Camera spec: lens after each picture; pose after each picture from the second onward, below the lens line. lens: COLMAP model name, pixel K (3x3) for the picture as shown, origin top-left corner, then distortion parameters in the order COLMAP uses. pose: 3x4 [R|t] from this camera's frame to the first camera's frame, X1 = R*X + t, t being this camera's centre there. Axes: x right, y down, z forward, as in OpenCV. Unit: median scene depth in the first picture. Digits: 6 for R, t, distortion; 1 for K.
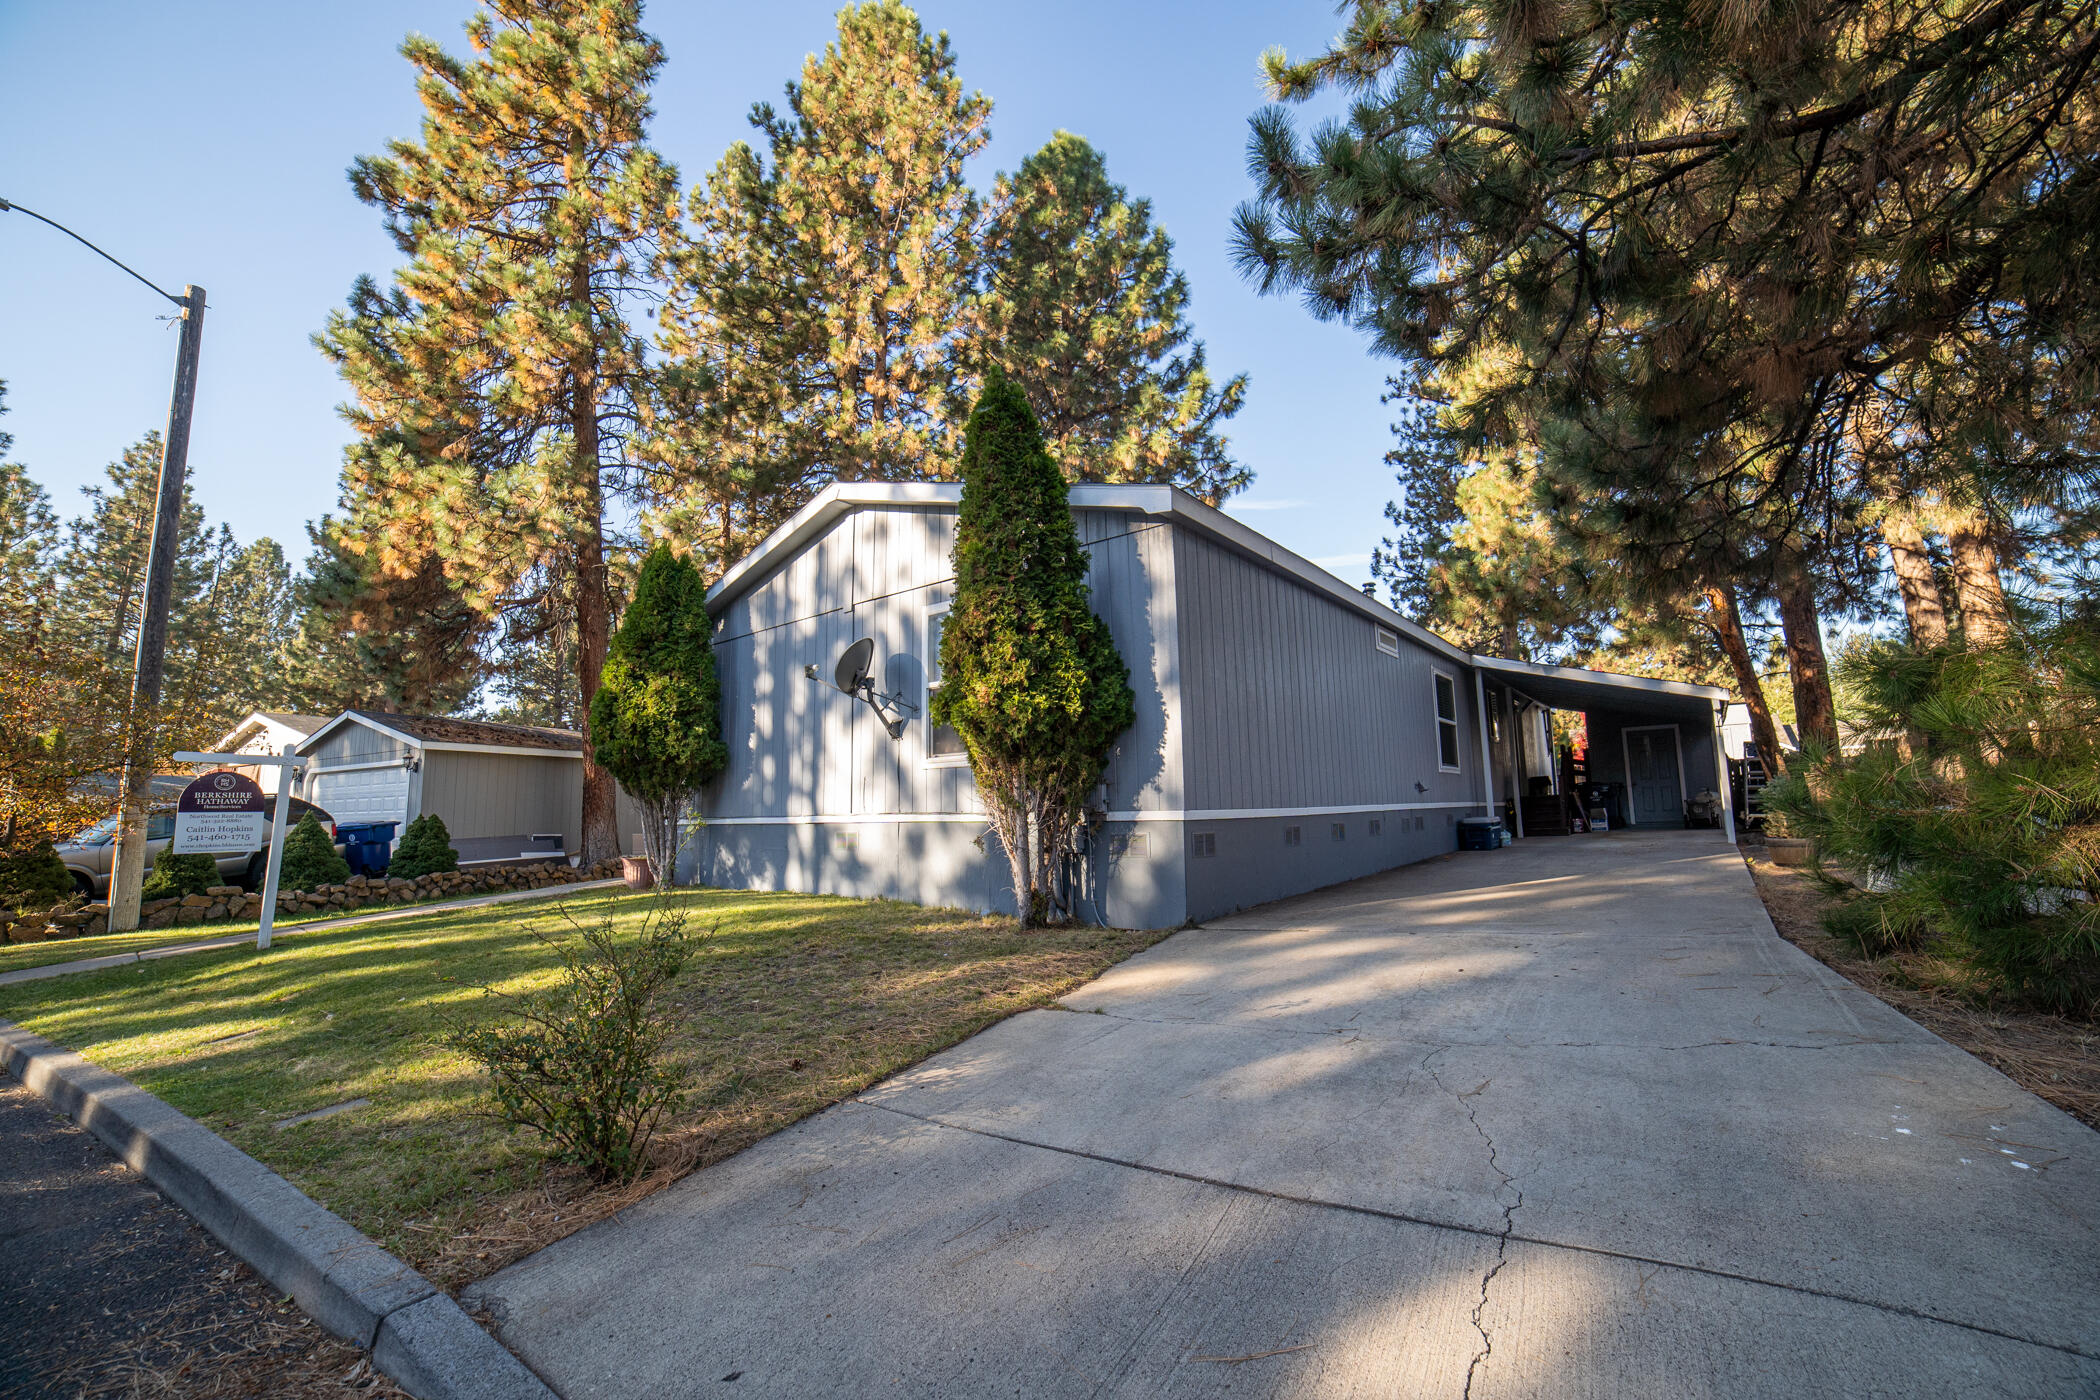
lens RADIAL K [[868.6, 0, 1055.8], [0, 868.6, 702.1], [0, 0, 1]] dist [-0.109194, 0.040272]
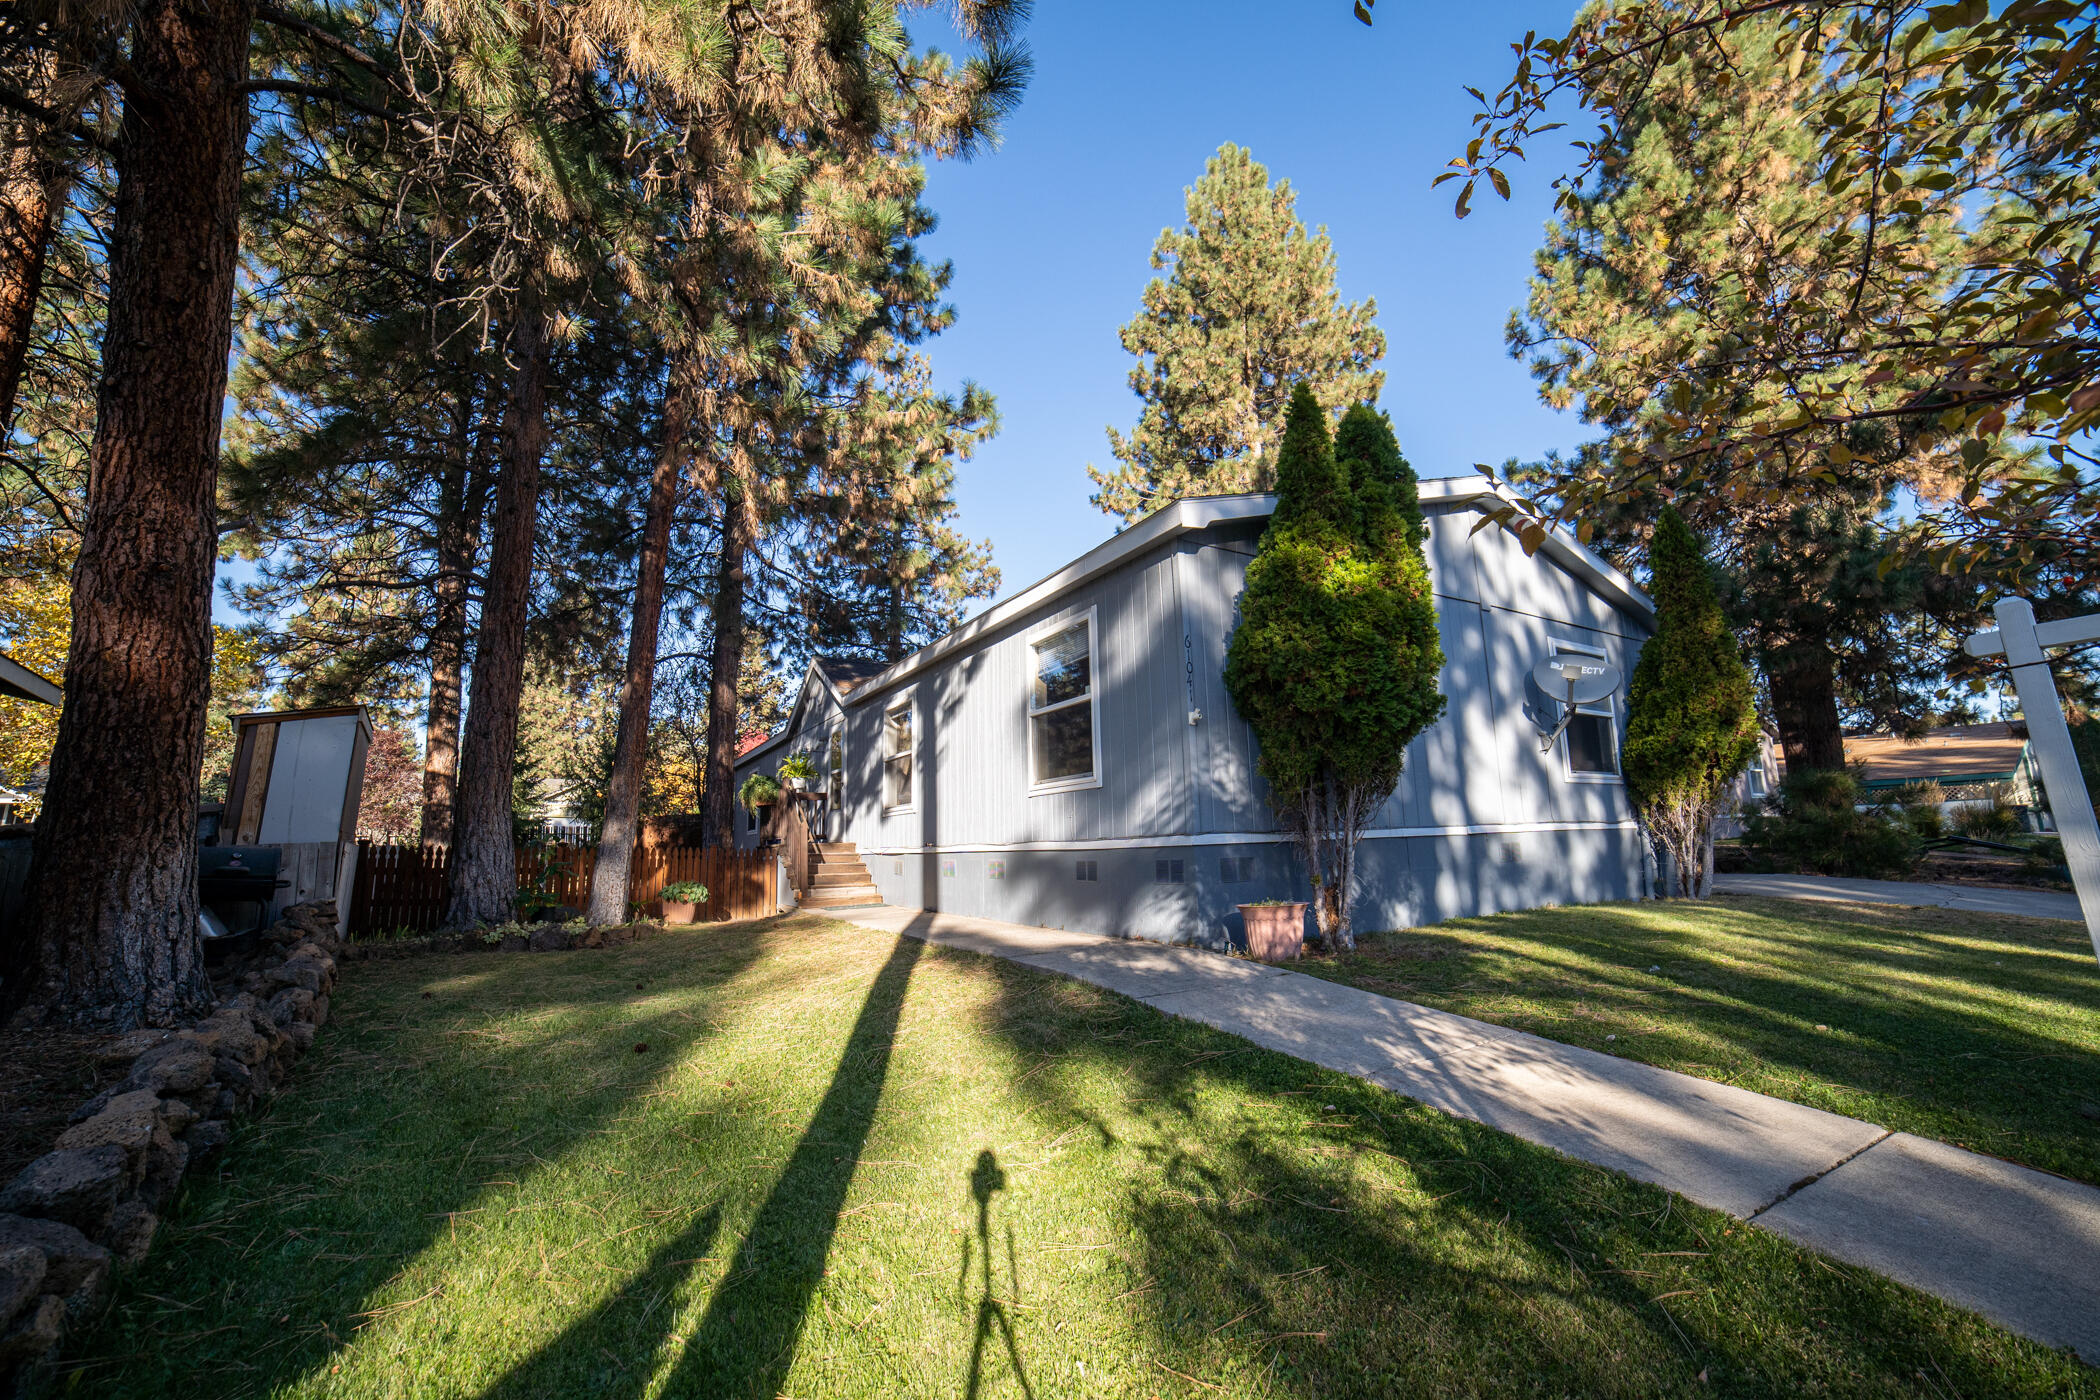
lens RADIAL K [[865.9, 0, 1041.0], [0, 865.9, 696.3], [0, 0, 1]] dist [-0.100321, 0.035395]
pose [[0.348562, 0.173695, 0.921051, -1.213752], [-0.100058, 0.983959, -0.147692, 0.176951], [-0.931930, -0.040678, 0.360350, 1.089252]]
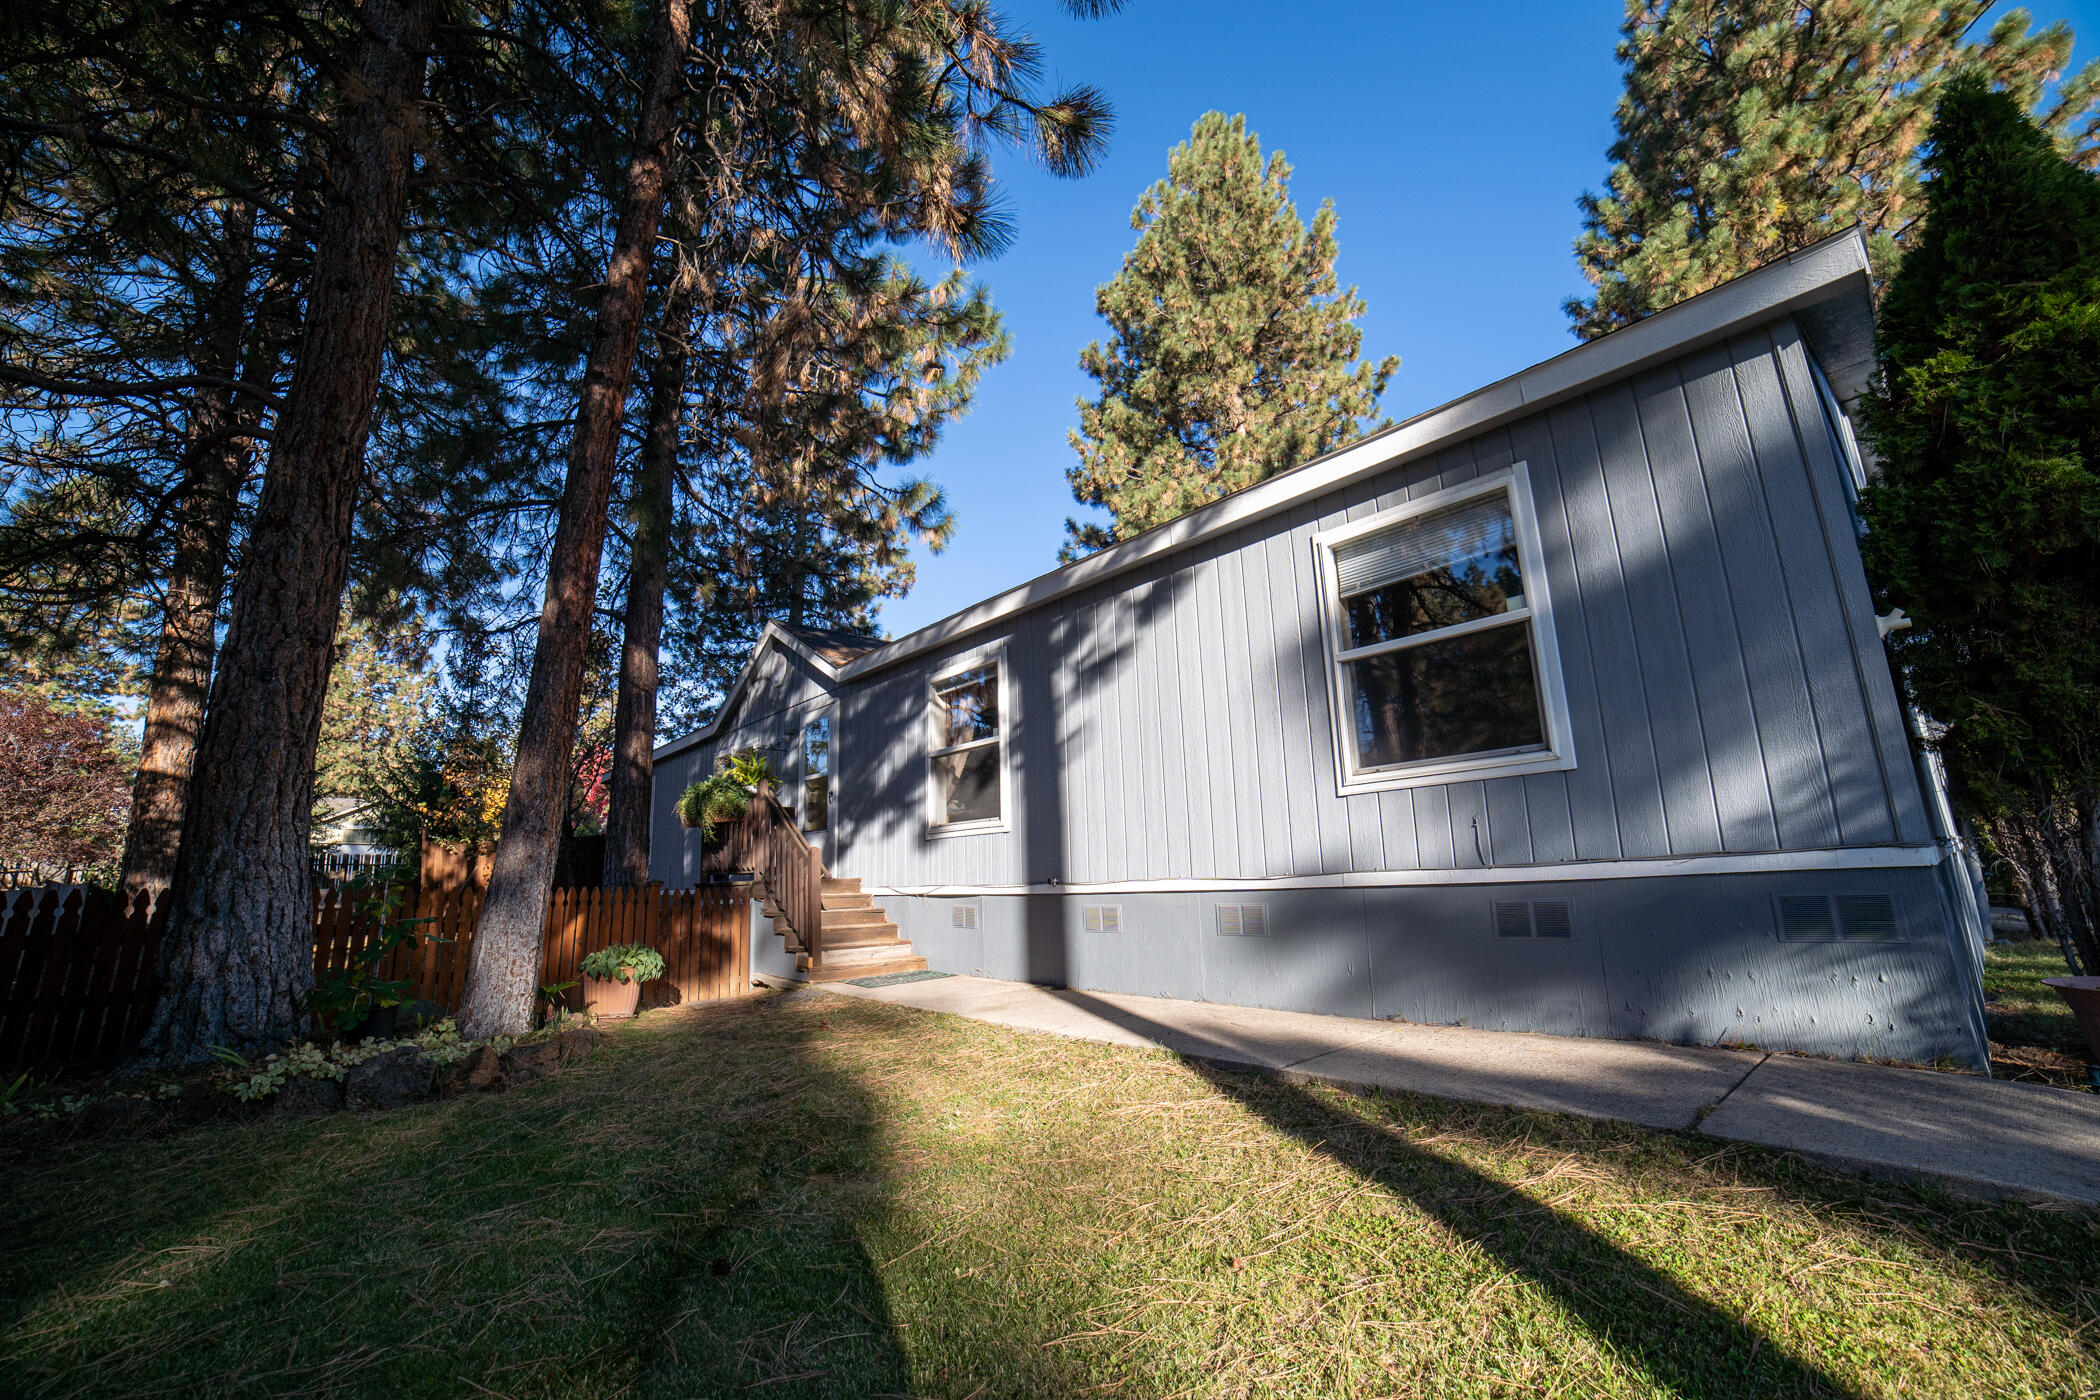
lens RADIAL K [[870.5, 0, 1053.0], [0, 870.5, 689.1], [0, 0, 1]] dist [-0.100086, 0.035381]
pose [[0.160090, 0.222953, 0.961594, -0.930099], [-0.096203, 0.973045, -0.209592, 0.210092], [-0.982403, -0.058955, 0.177223, 1.490068]]
